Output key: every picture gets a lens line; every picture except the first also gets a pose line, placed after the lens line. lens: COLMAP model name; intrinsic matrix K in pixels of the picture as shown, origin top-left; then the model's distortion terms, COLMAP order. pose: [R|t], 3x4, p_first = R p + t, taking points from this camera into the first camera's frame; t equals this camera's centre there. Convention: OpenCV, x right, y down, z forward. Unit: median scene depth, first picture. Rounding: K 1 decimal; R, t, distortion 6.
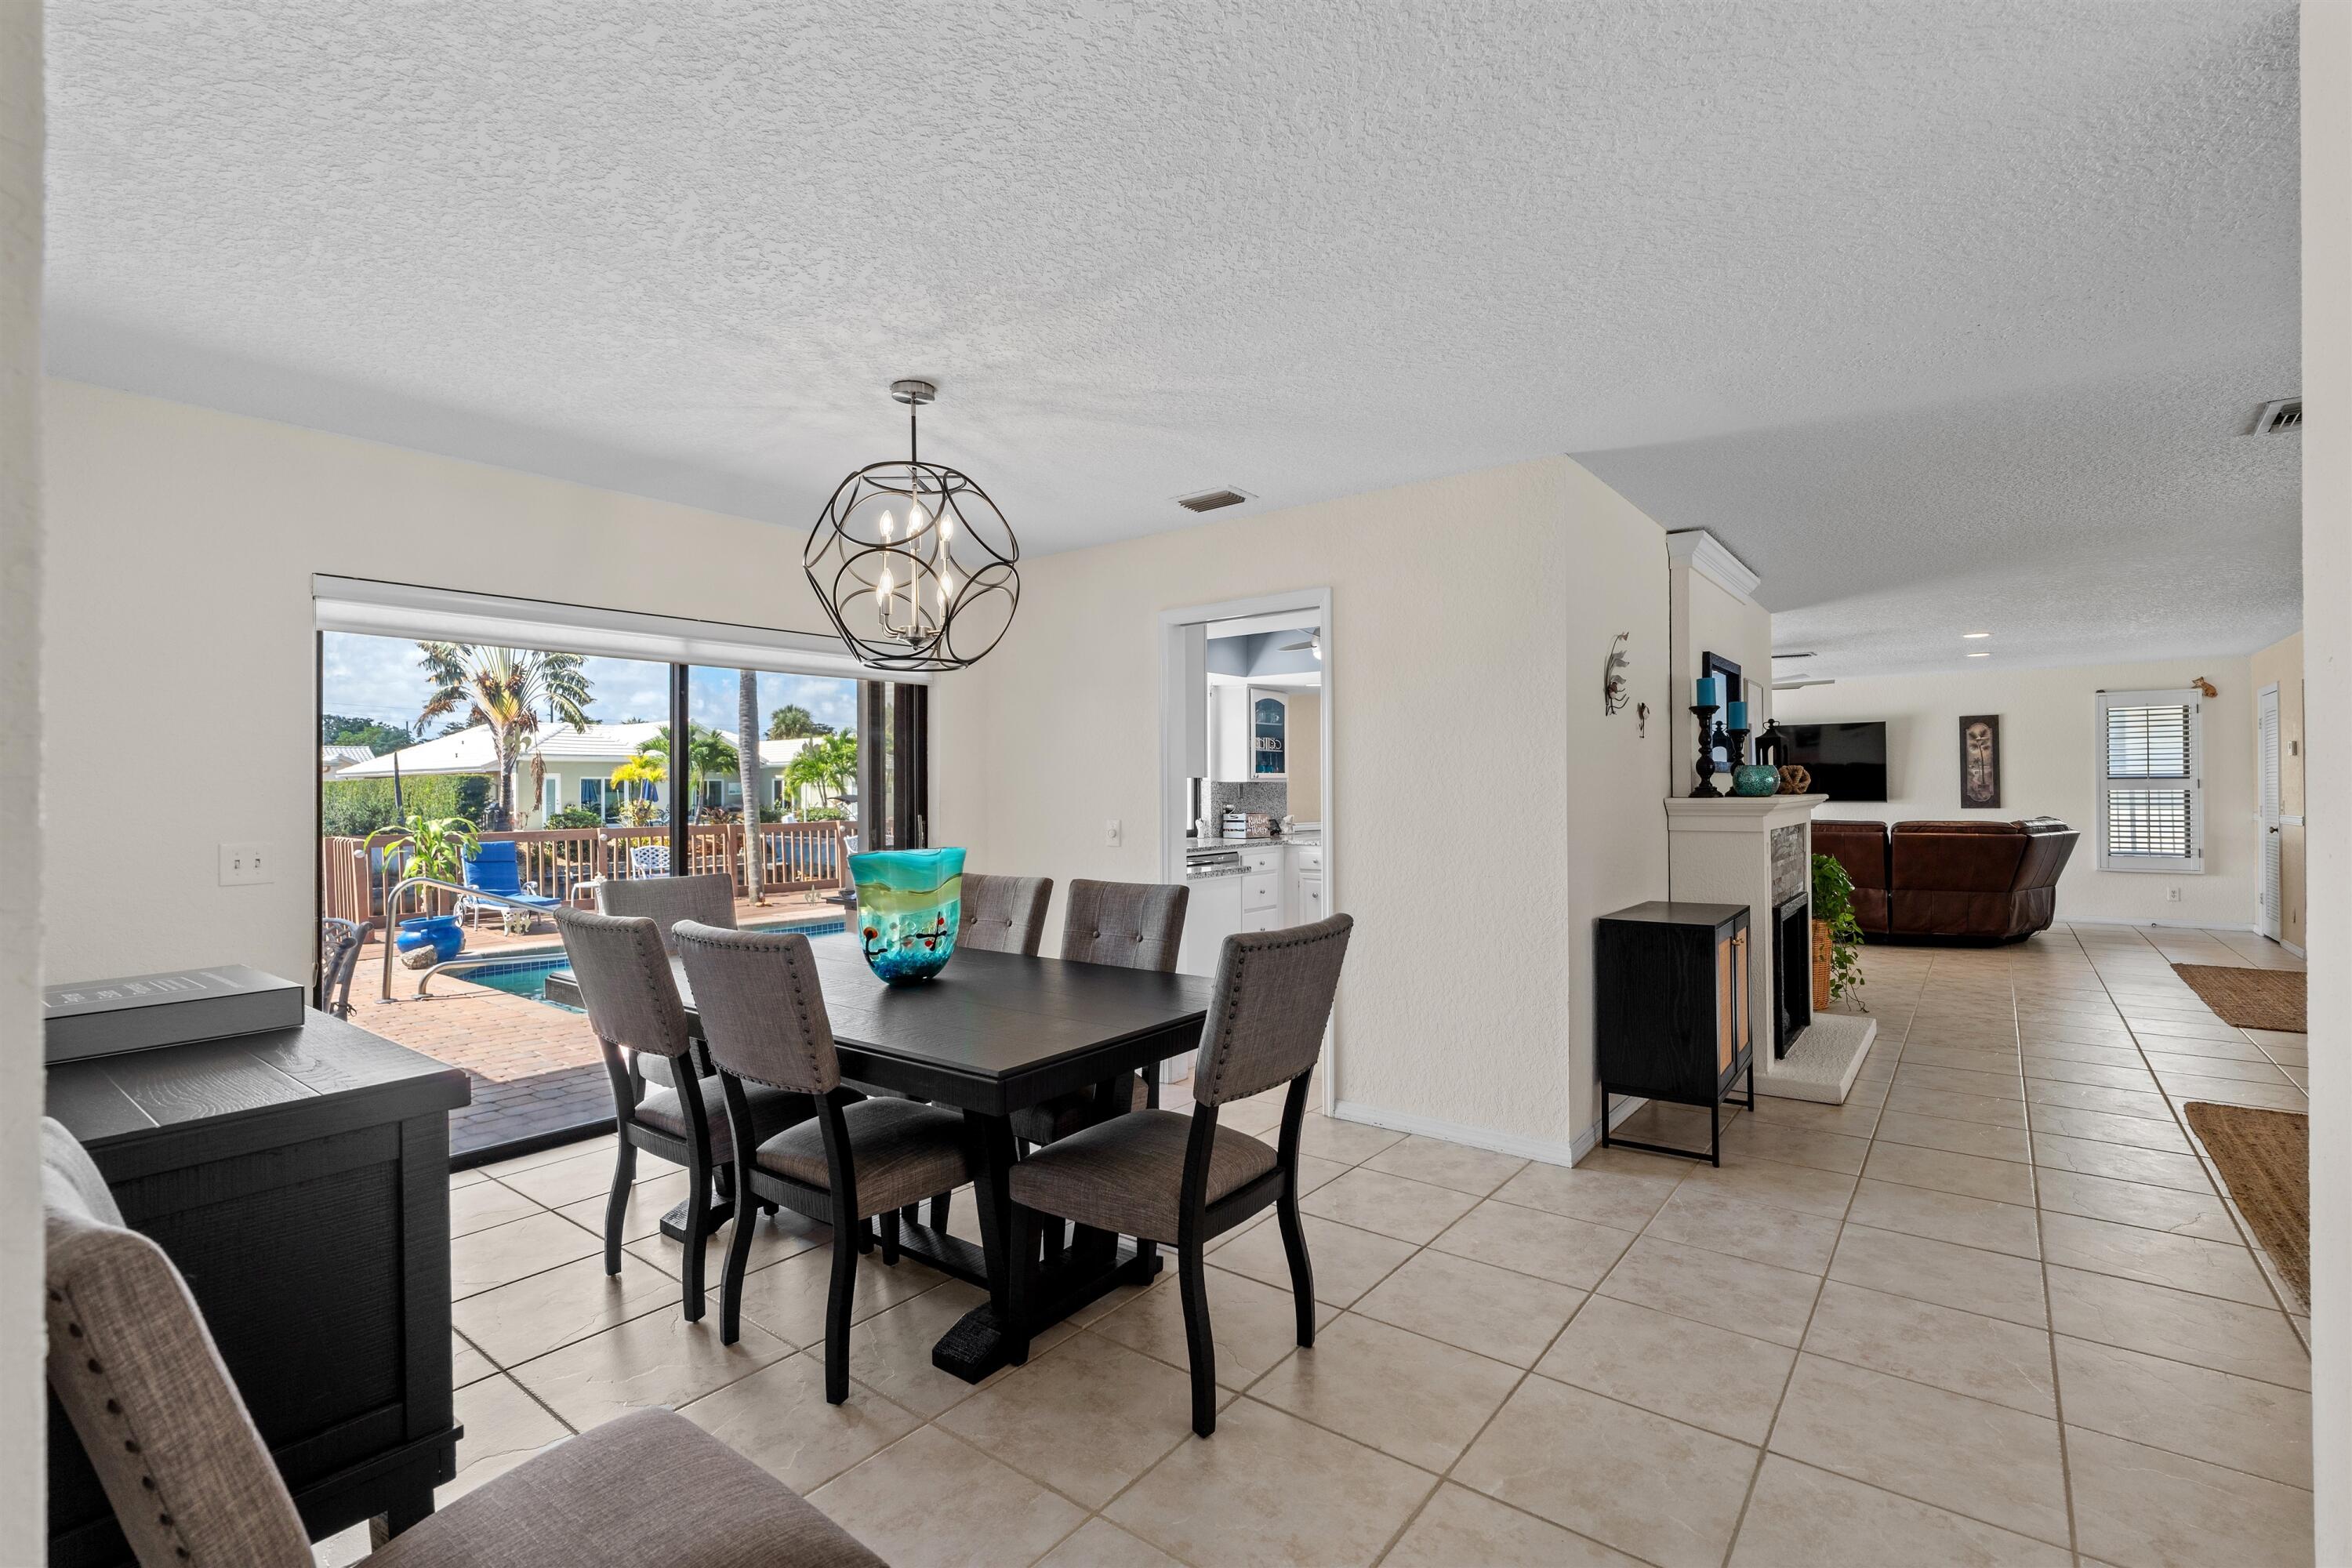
lens RADIAL K [[1057.9, 0, 1170.7], [0, 1057.9, 779.3], [0, 0, 1]] dist [-0.000810, -0.000573]
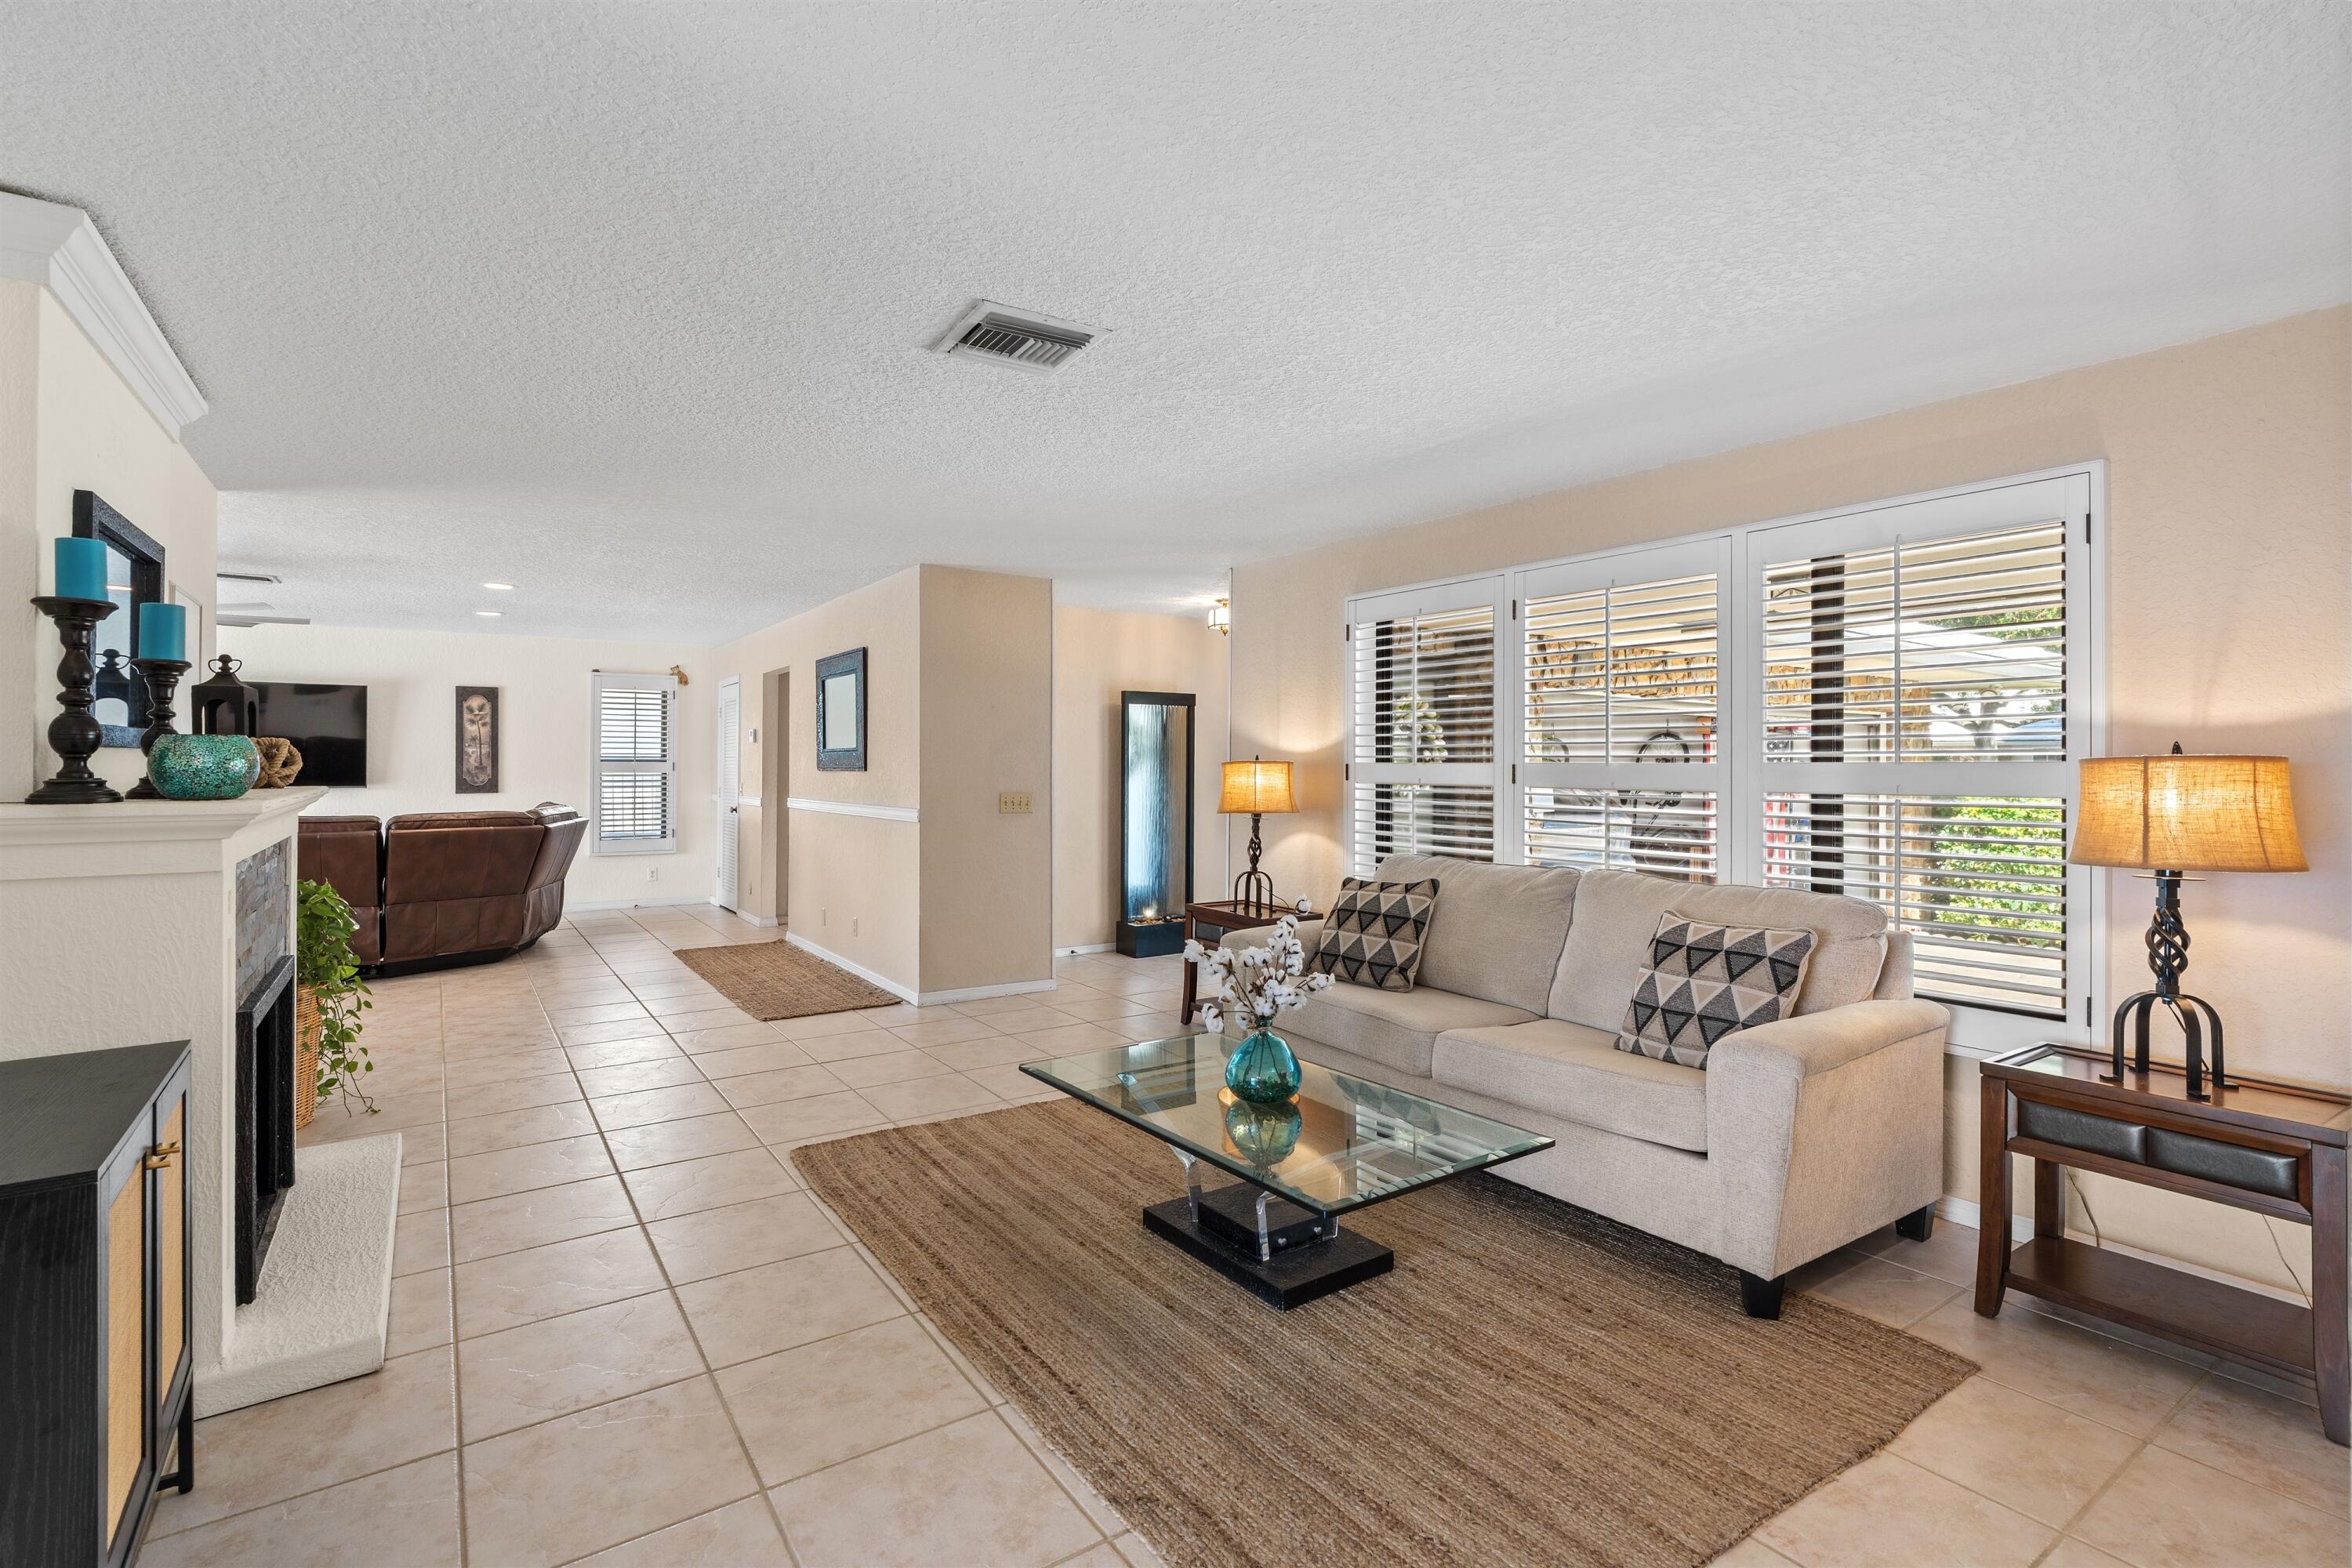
lens RADIAL K [[1057.9, 0, 1142.9], [0, 1057.9, 758.6], [0, 0, 1]] dist [-0.000810, -0.000573]
pose [[0.308711, 0.011120, 0.951091, 0.133873], [-0.013061, 0.999887, -0.007451, -0.002511], [-0.951066, -0.010122, 0.308821, 0.262858]]
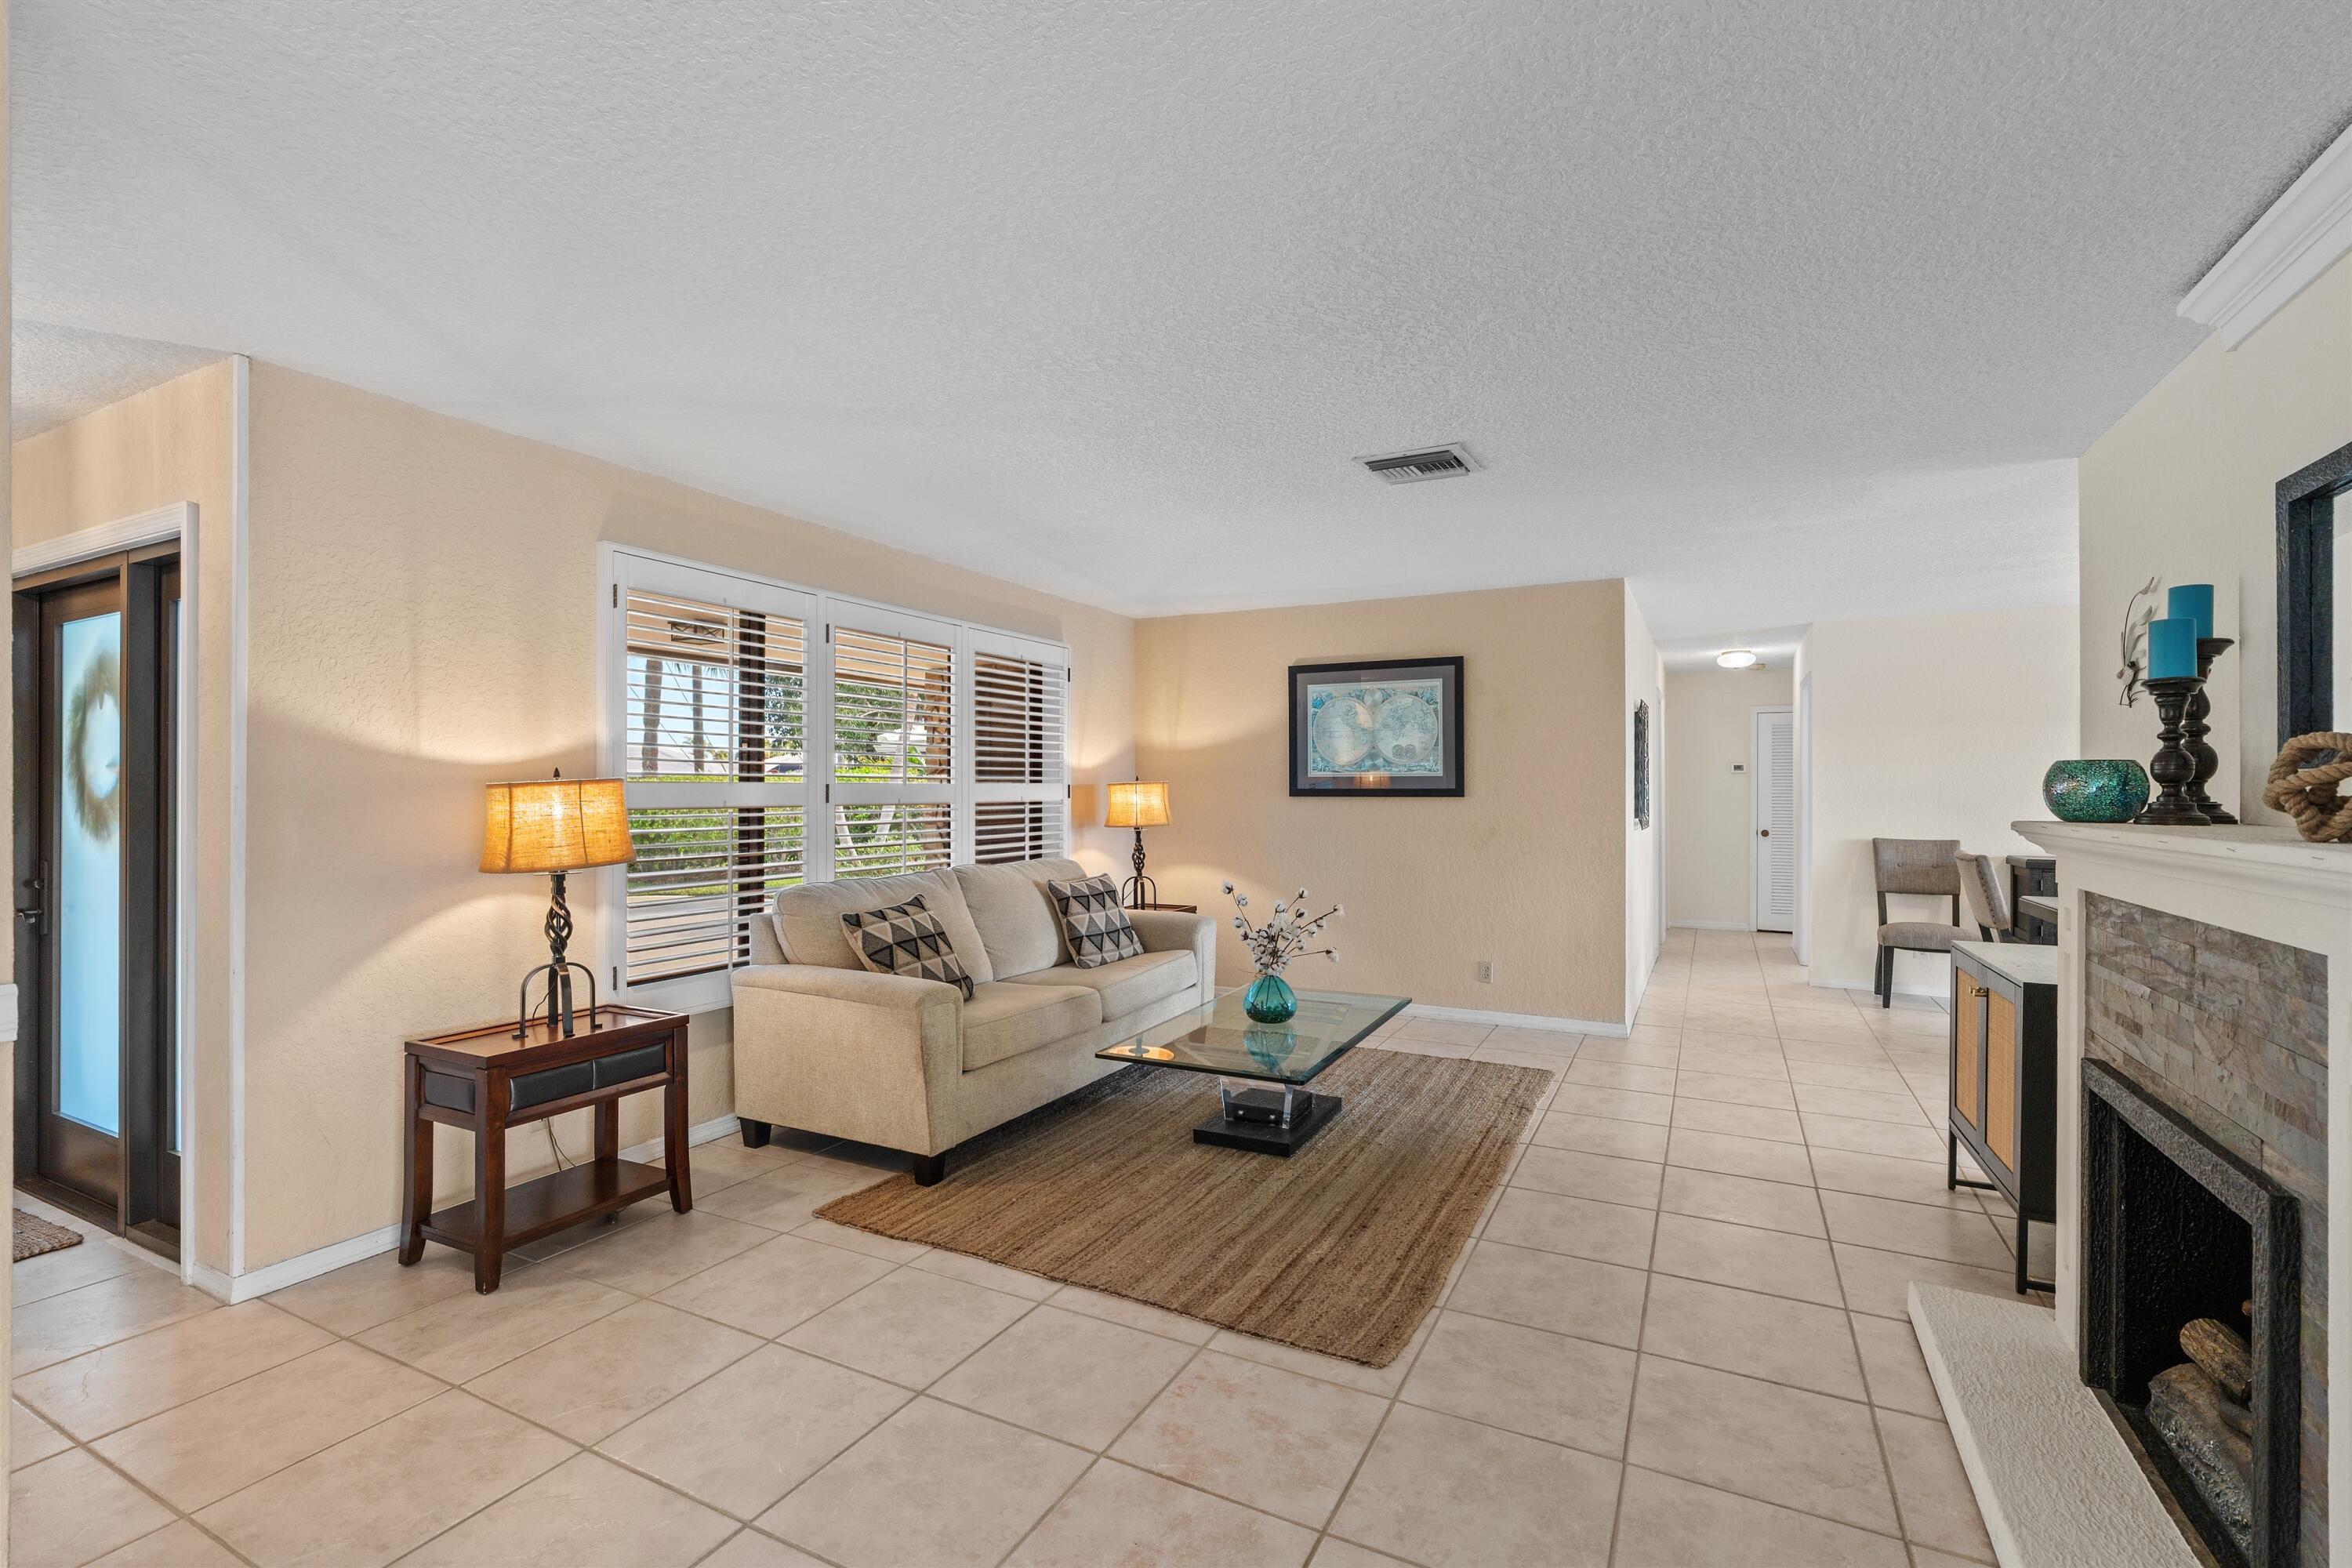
lens RADIAL K [[1057.9, 0, 1176.6], [0, 1057.9, 782.4], [0, 0, 1]] dist [-0.000810, -0.000573]
pose [[-0.981341, 0.004063, -0.192233, 0.614172], [0.006666, 0.999895, -0.012895, 0.000893], [0.192160, -0.013935, -0.981265, 0.808020]]
